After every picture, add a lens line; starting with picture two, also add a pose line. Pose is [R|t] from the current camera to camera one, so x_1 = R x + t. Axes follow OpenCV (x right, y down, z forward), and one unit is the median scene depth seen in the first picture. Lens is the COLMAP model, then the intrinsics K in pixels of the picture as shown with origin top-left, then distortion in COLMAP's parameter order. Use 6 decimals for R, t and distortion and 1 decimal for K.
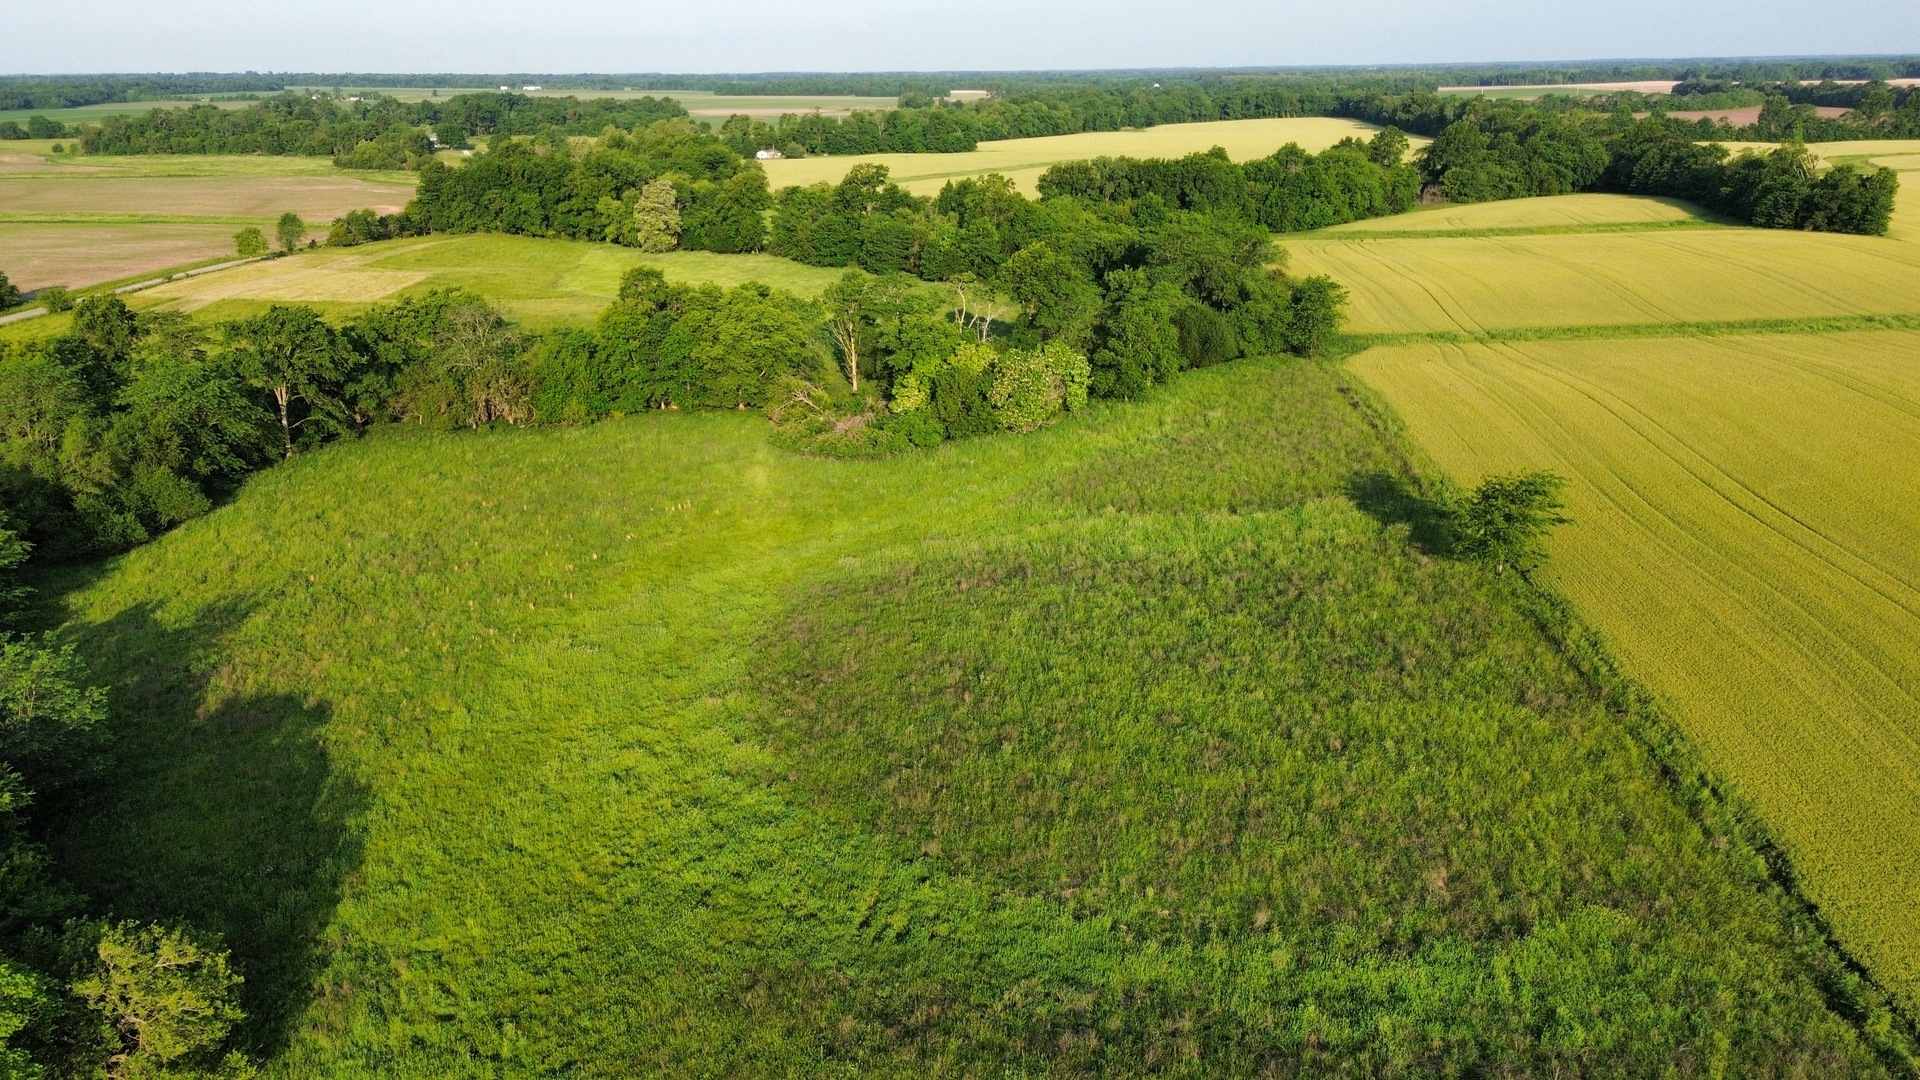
lens RADIAL K [[1364.8, 0, 957.3], [0, 1364.8, 540.2], [0, 0, 1]] dist [0.070839, -0.066303]
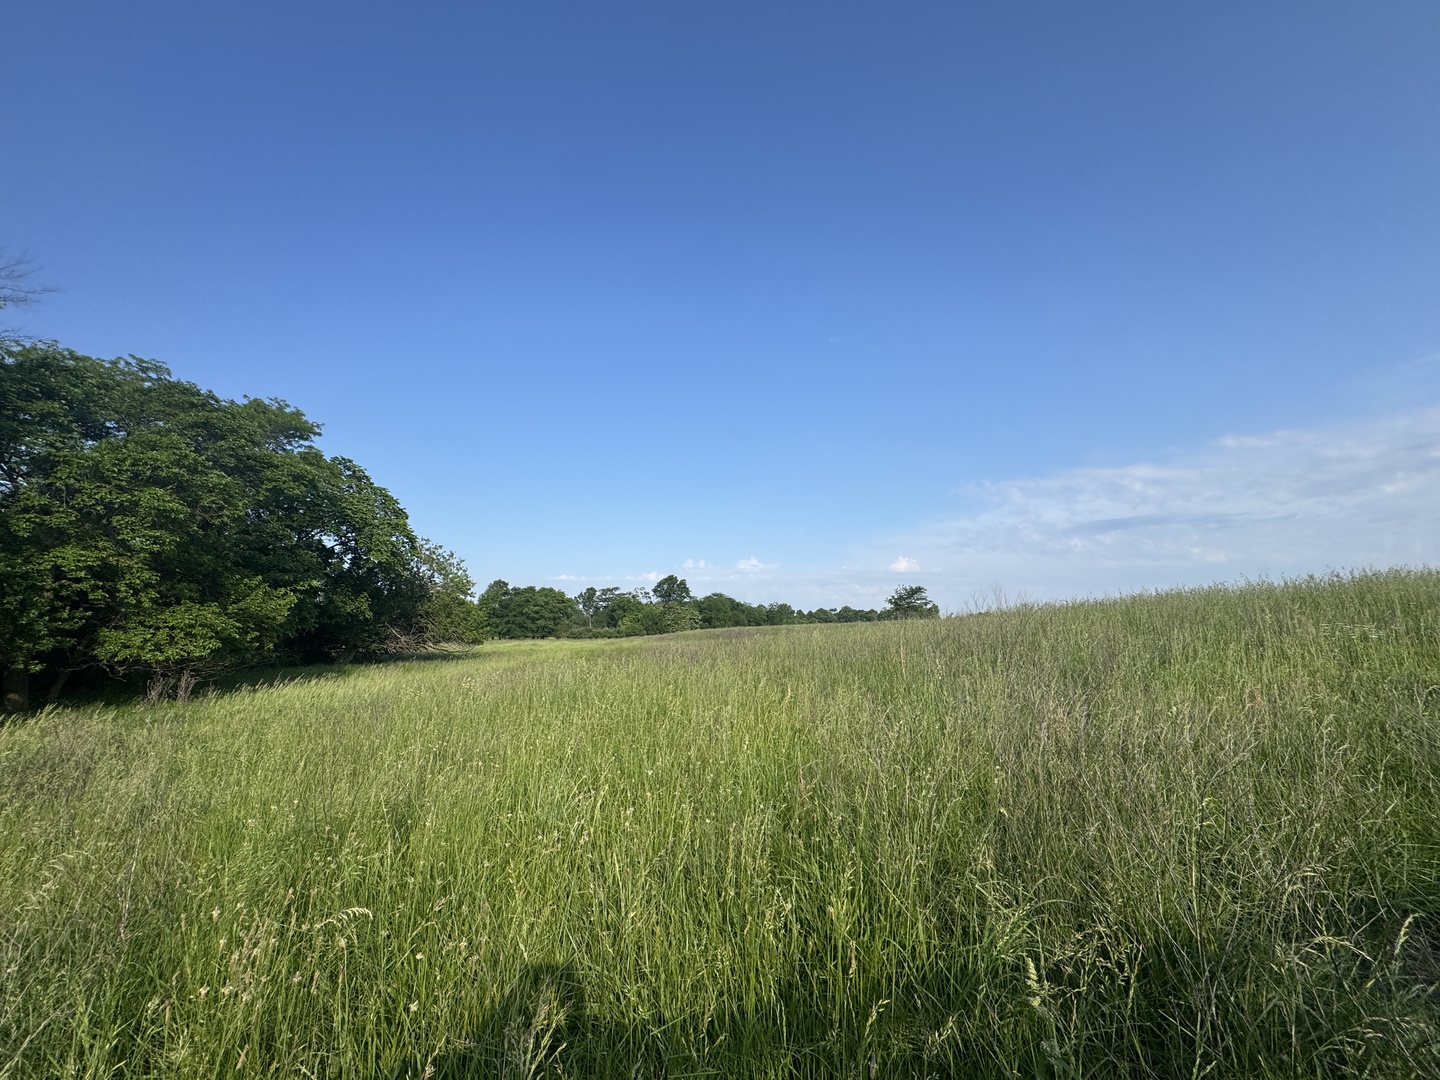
lens RADIAL K [[580.1, 0, 718.2], [0, 580.1, 537.7], [0, 0, 1]] dist [-0.000105, -0.000975]
pose [[0.962677, 0.040437, 0.267616, -0.148266], [0.092821, 0.879483, -0.466791, 0.226310], [-0.254239, 0.474209, 0.842904, 0.082226]]
